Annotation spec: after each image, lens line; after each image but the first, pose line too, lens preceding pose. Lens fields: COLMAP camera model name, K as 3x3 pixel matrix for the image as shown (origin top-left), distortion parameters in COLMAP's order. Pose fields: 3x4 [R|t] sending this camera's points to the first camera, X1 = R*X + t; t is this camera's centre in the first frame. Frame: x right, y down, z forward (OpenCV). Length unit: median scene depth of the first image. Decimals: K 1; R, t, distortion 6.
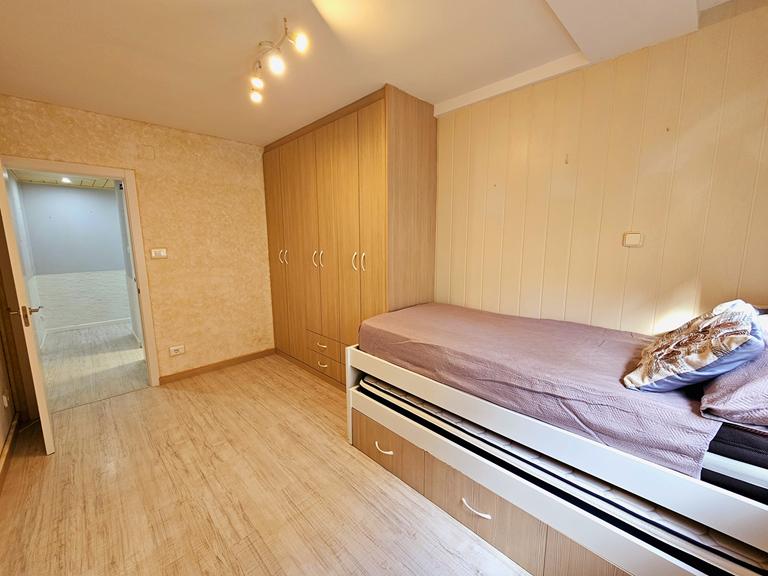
lens RADIAL K [[313.5, 0, 383.2], [0, 313.5, 288.0], [0, 0, 1]] dist [-0.000104, 0.000489]
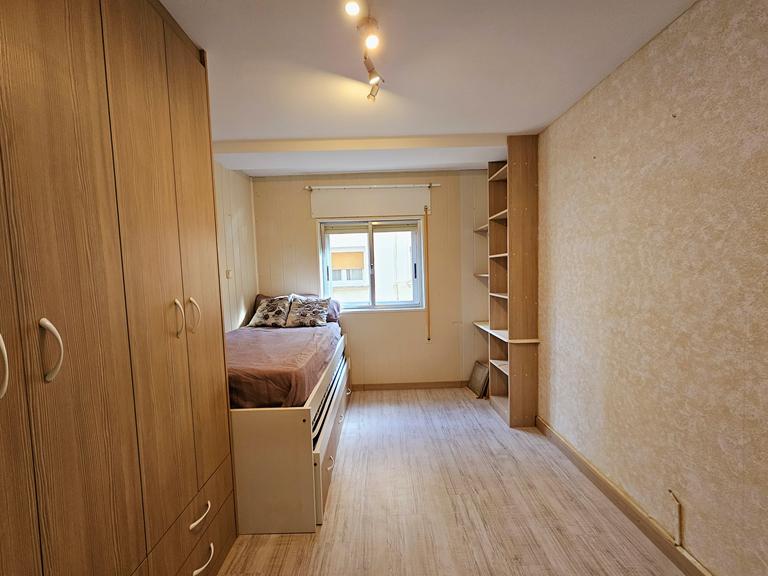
lens RADIAL K [[313.5, 0, 382.3], [0, 313.5, 289.9], [0, 0, 1]] dist [-0.000104, 0.000489]
pose [[-0.717175, -0.013273, 0.696767, -1.031057], [0.138373, 0.977199, 0.161042, -0.244786], [-0.683018, 0.211909, -0.698986, 1.804359]]
